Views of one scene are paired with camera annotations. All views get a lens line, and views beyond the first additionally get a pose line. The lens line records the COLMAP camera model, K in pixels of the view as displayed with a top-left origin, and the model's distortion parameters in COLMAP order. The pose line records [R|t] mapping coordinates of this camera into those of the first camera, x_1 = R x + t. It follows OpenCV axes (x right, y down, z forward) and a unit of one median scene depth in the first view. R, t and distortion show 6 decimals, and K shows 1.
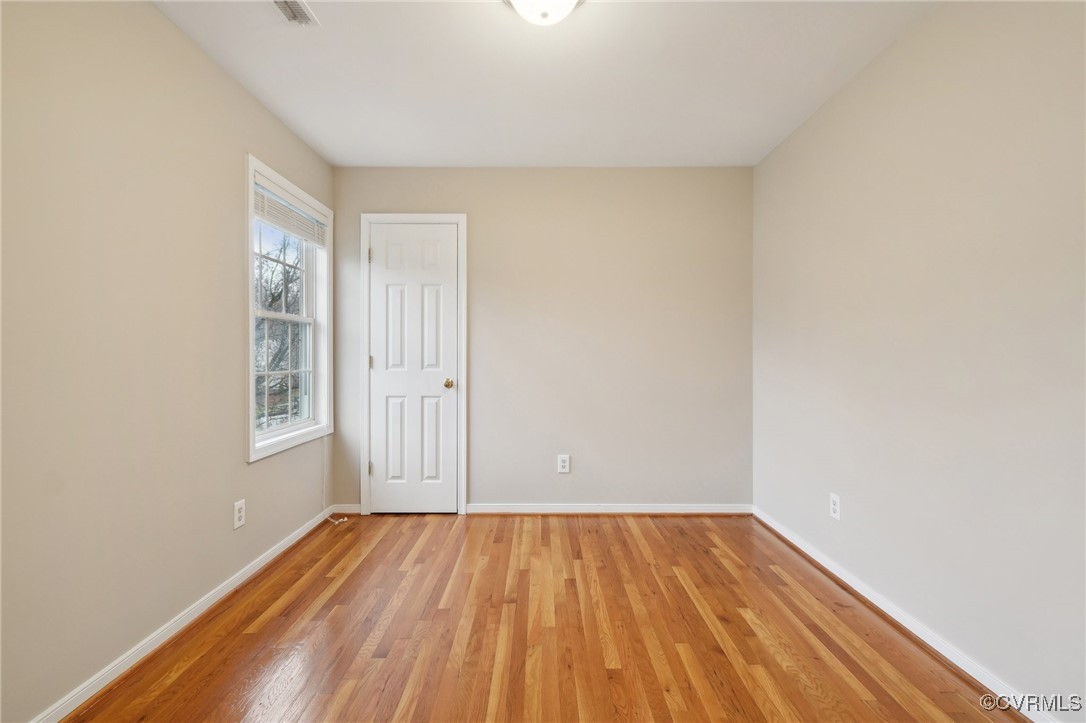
lens RADIAL K [[493.9, 0, 532.9], [0, 493.9, 356.5], [0, 0, 1]] dist [0.011808, -0.001439]
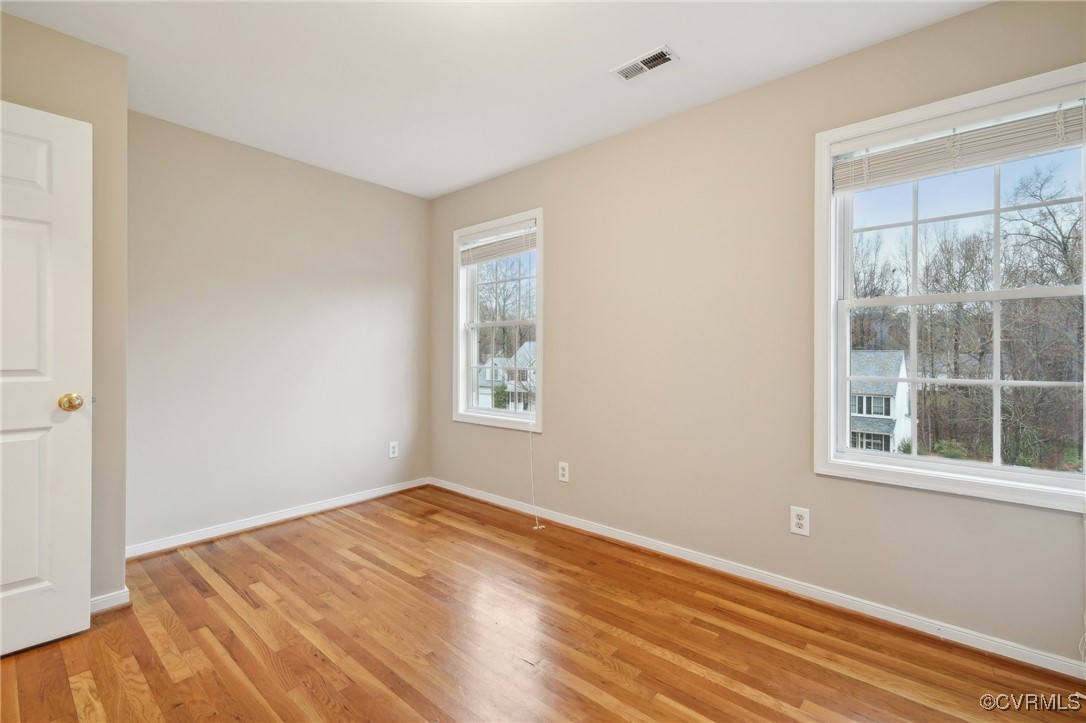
lens RADIAL K [[493.9, 0, 544.7], [0, 493.9, 355.6], [0, 0, 1]] dist [0.011808, -0.001439]
pose [[-0.654603, 0.004783, -0.755957, 0.431487], [-0.005351, 0.999926, 0.010960, -0.008865], [0.755954, 0.011220, -0.654529, 1.194563]]
